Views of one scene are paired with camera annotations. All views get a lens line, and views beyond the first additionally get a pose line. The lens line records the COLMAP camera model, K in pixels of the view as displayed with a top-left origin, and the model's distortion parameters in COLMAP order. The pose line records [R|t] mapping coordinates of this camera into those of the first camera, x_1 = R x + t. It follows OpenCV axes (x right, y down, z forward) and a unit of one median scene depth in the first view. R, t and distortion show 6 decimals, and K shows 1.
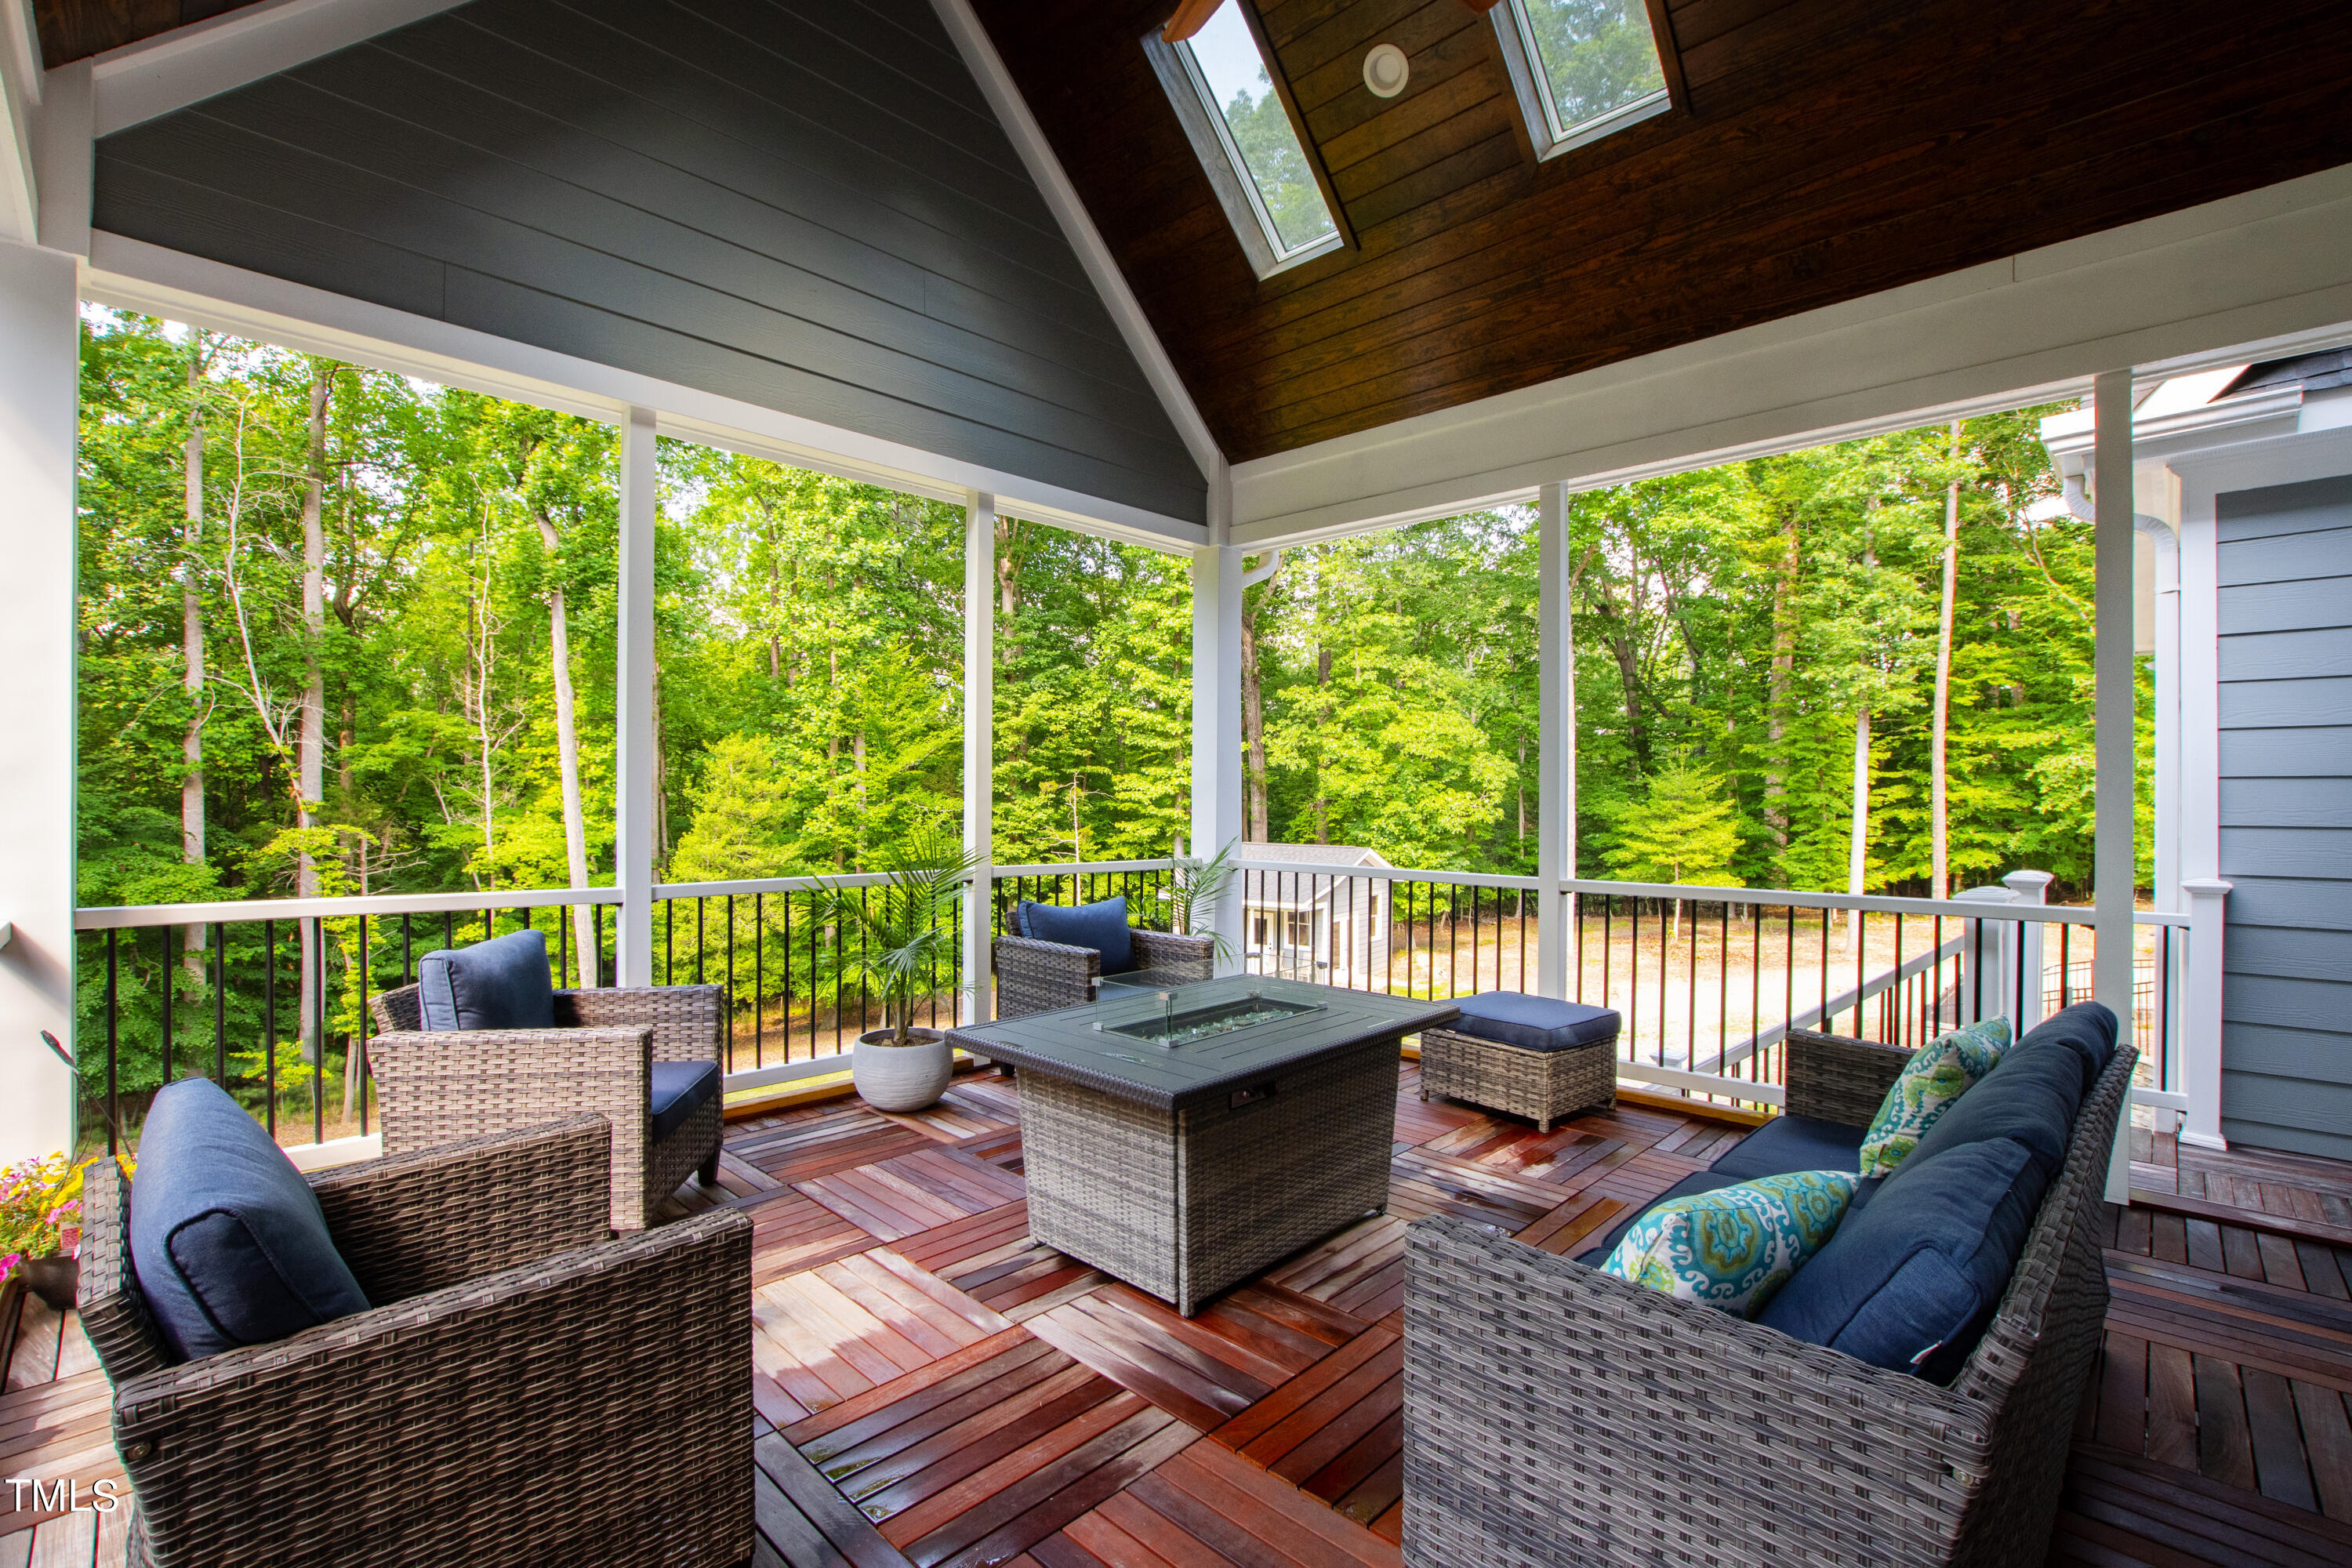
lens RADIAL K [[1037.4, 0, 1176.0], [0, 1037.4, 784.0], [0, 0, 1]] dist [-0.039223, 0.000032]
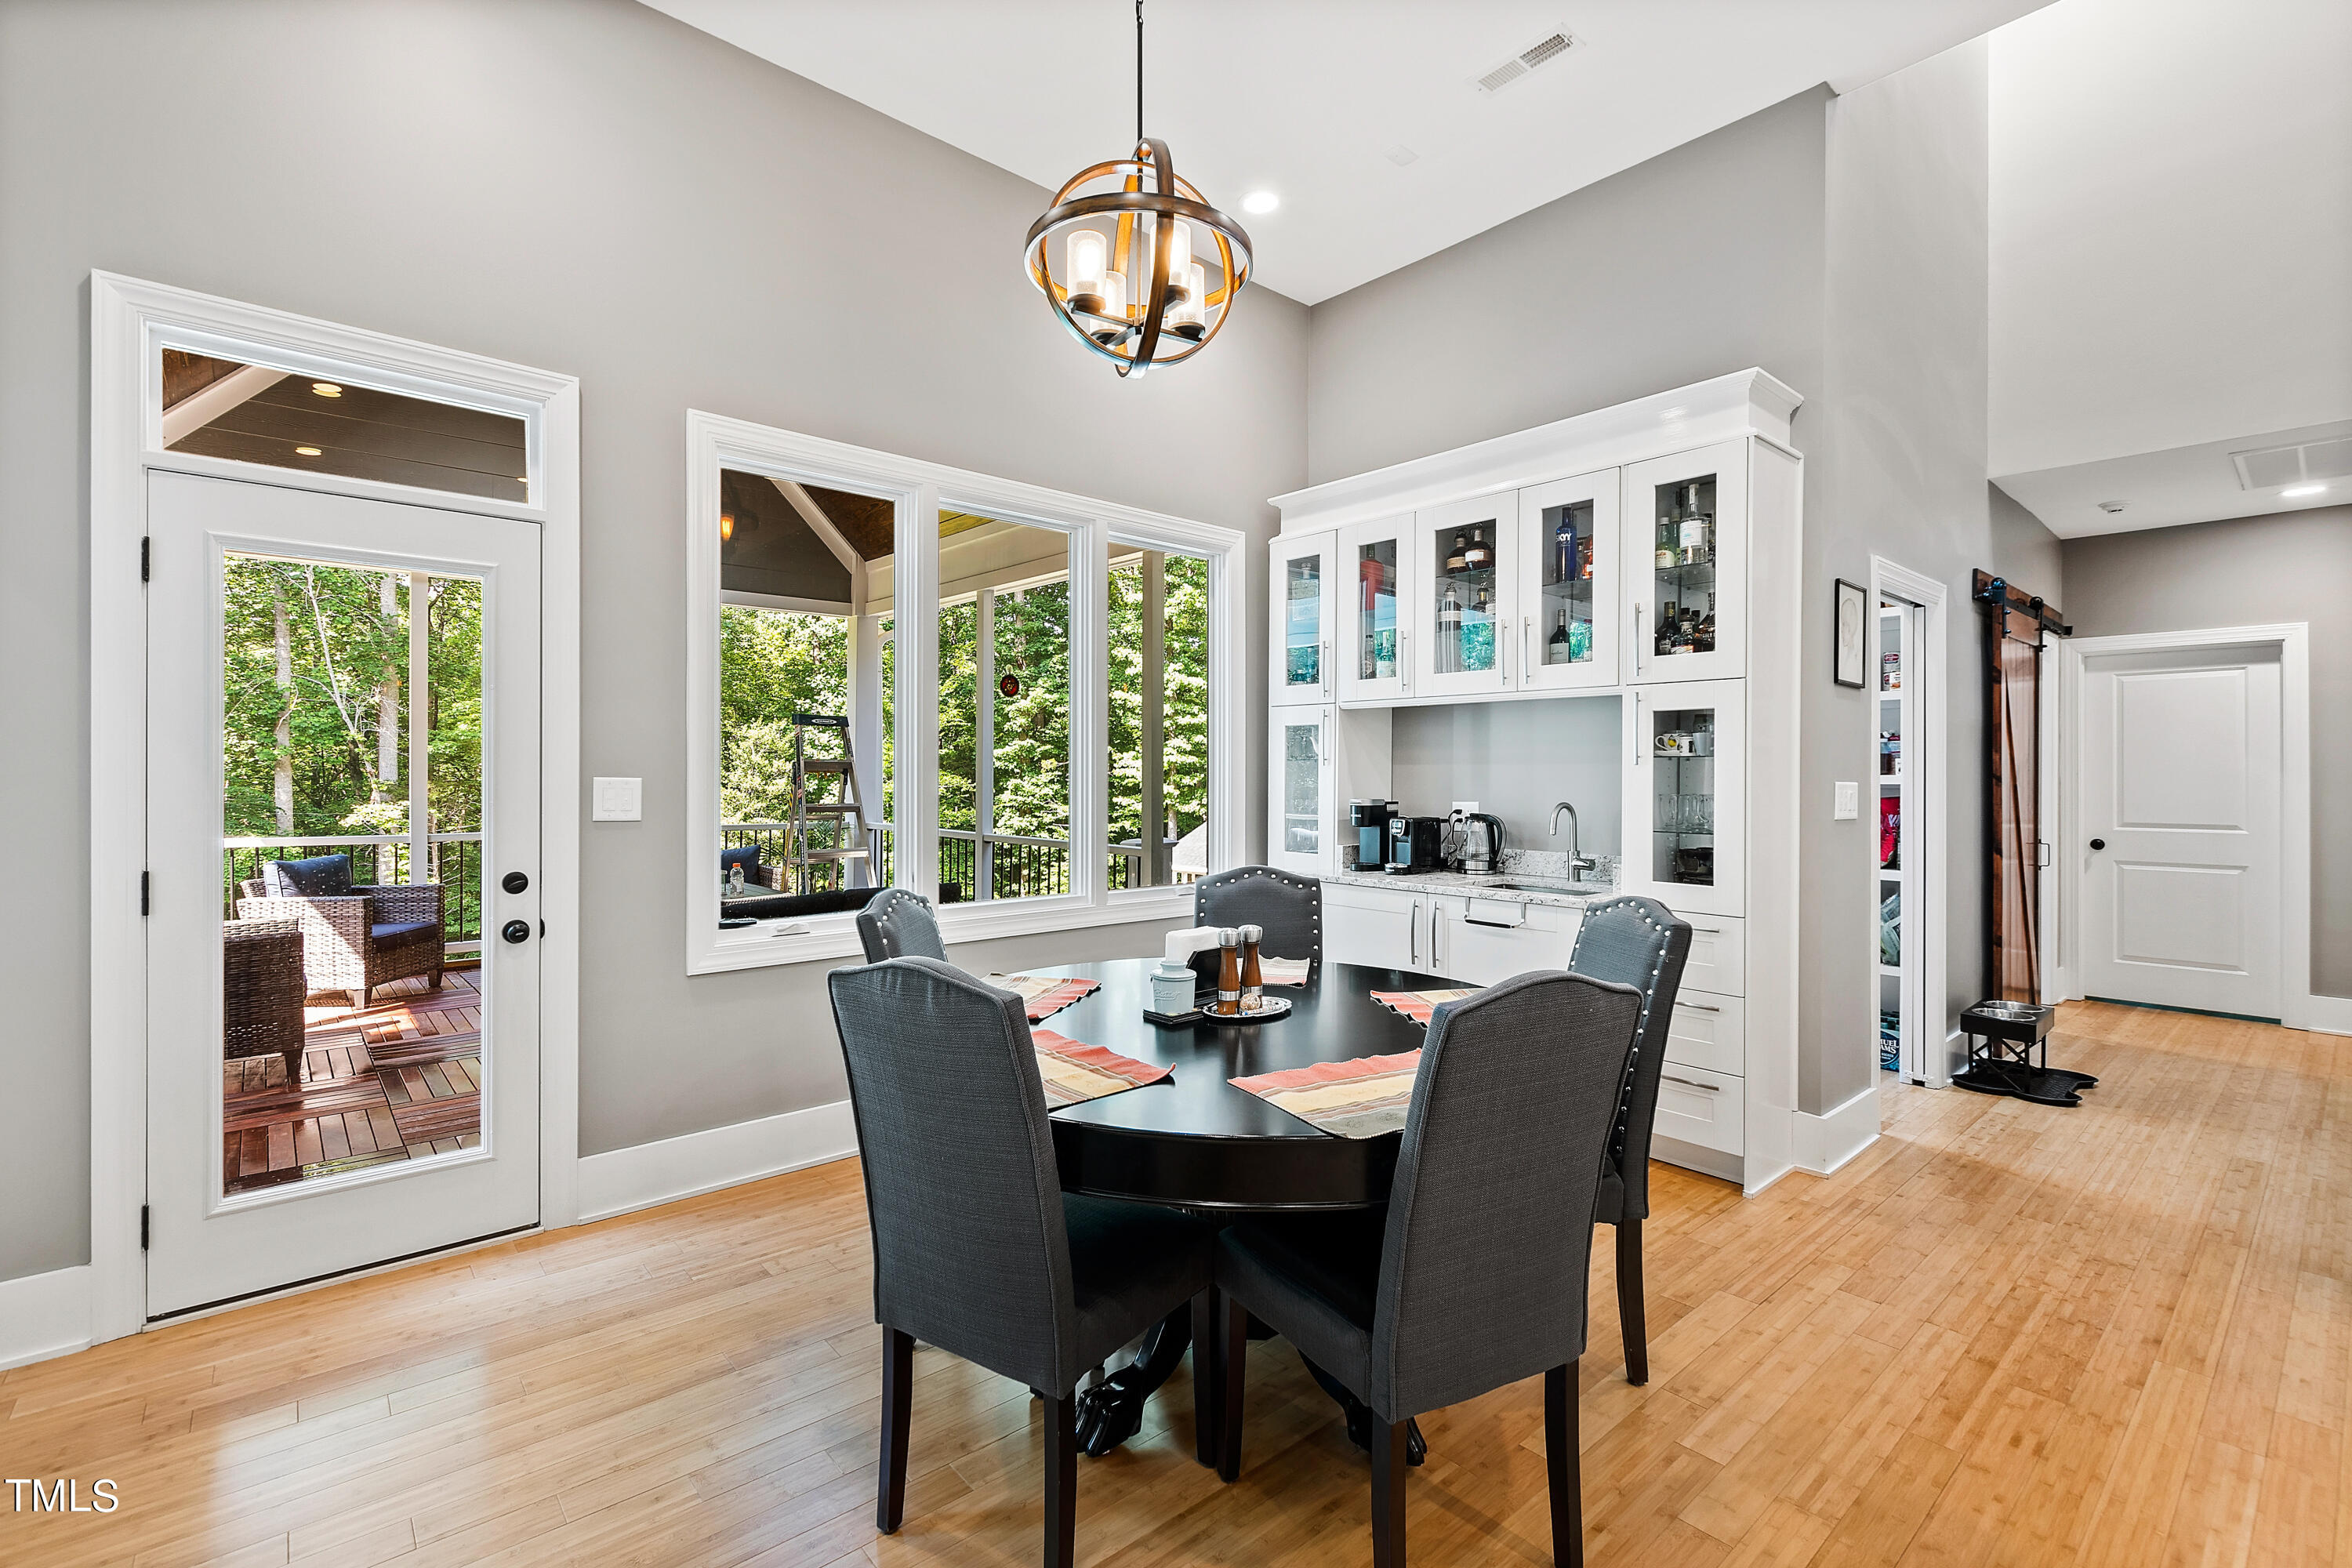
lens RADIAL K [[1031.0, 0, 1161.3], [0, 1031.0, 769.1], [0, 0, 1]] dist [-0.002380, -0.000429]
pose [[0.996311, -0.001440, -0.085807, 0.100611], [0.002401, 0.999936, 0.011088, -0.004951], [0.085785, -0.011254, 0.996250, -0.078731]]
